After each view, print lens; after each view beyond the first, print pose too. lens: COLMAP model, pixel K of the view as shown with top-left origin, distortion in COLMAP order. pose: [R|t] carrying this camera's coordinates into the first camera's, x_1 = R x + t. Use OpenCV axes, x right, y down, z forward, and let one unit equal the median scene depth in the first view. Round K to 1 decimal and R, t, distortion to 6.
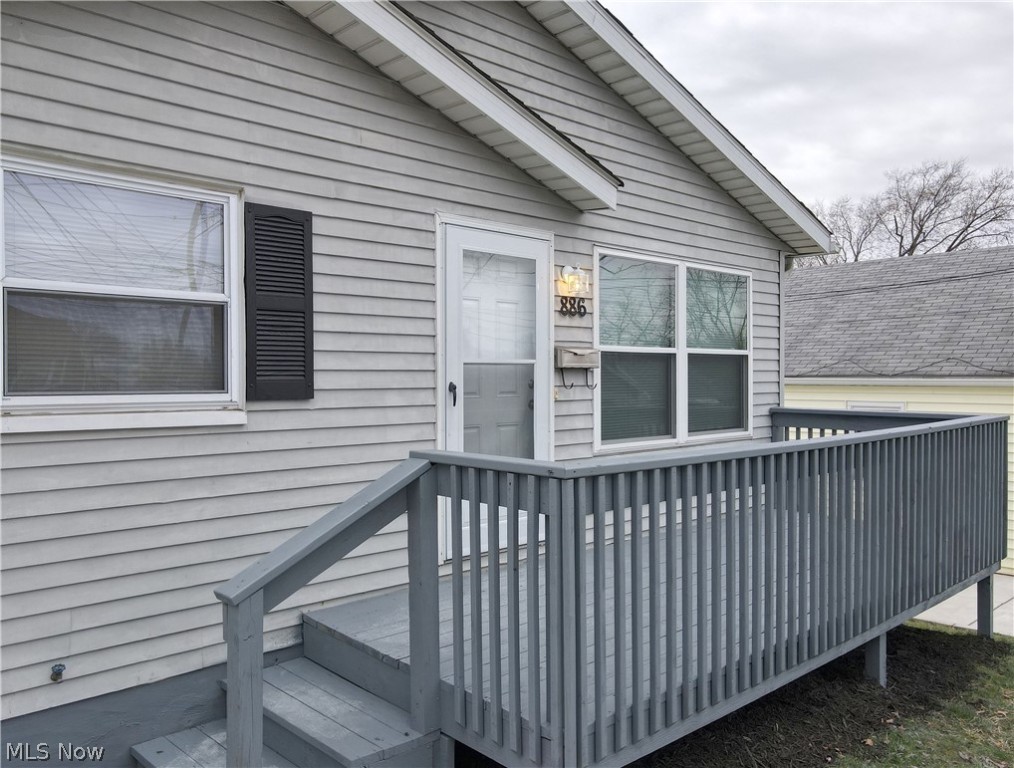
lens RADIAL K [[821.5, 0, 501.3], [0, 821.5, 391.1], [0, 0, 1]] dist [0.025302, 0.008171]
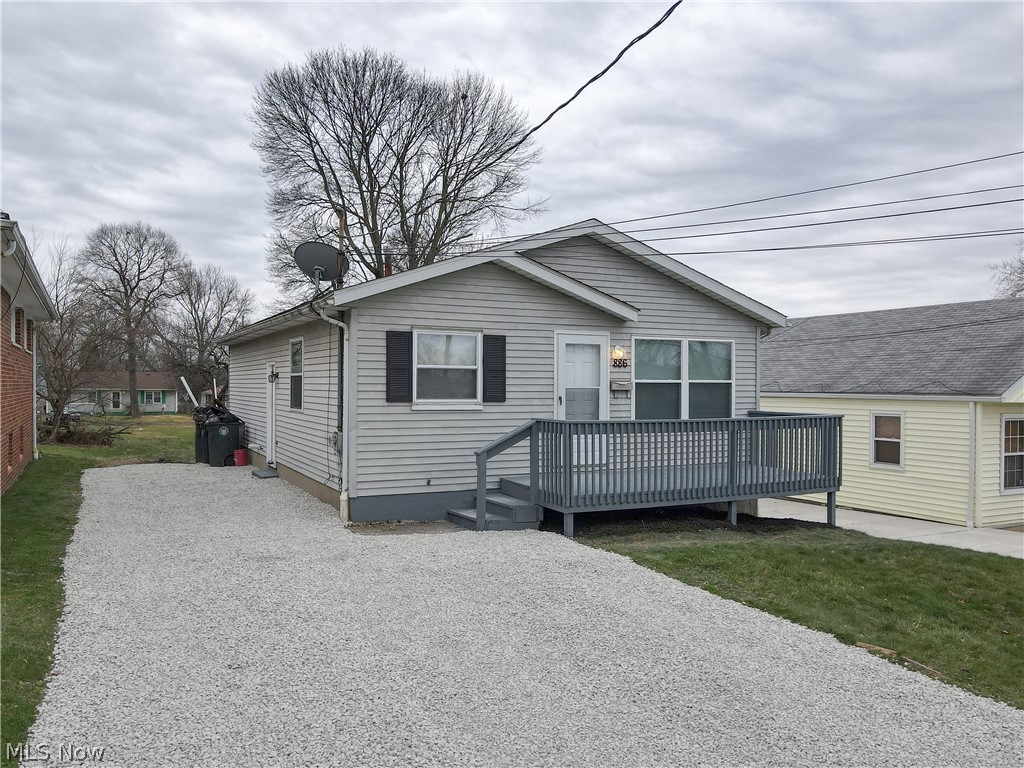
lens RADIAL K [[774.9, 0, 483.3], [0, 774.9, 399.1], [0, 0, 1]] dist [0.067310, 0.002423]
pose [[0.954099, 0.009956, -0.299324, 0.432958], [-0.010727, 0.999942, -0.000934, 0.003516], [0.299298, 0.004102, 0.954151, -1.365347]]
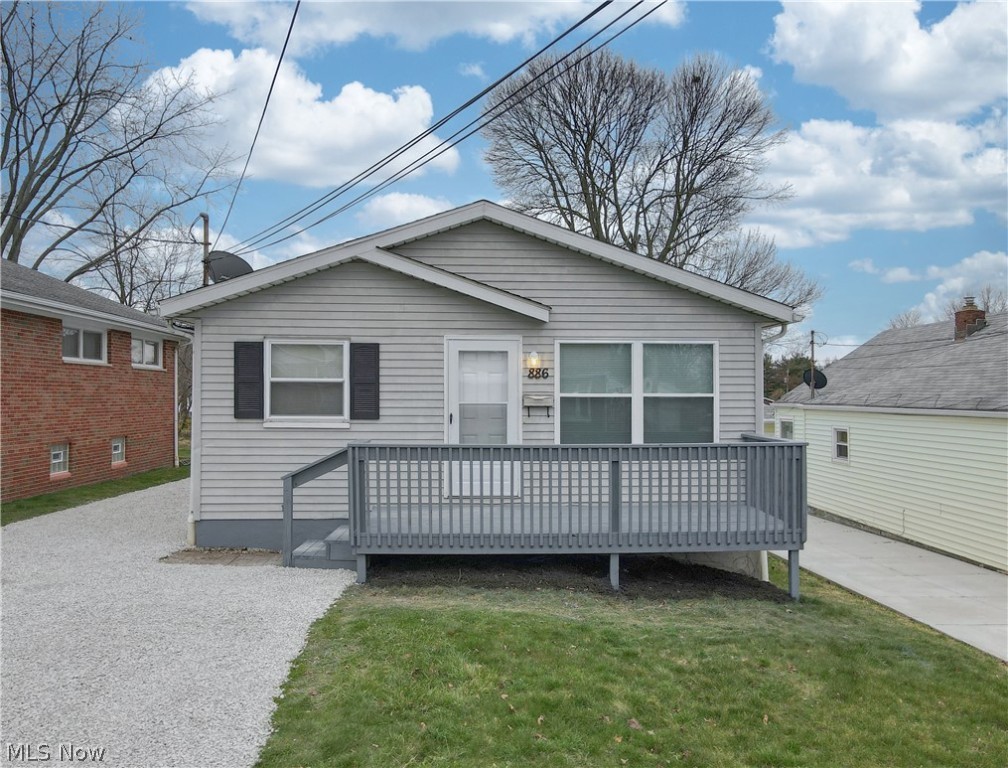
lens RADIAL K [[816.6, 0, 510.2], [0, 816.6, 405.5], [0, 0, 1]] dist [0.025302, 0.008171]
pose [[0.758791, 0.011996, -0.651224, 1.451948], [-0.017100, 0.999853, -0.001507, -0.030294], [0.651110, 0.012279, 0.758884, -0.517565]]
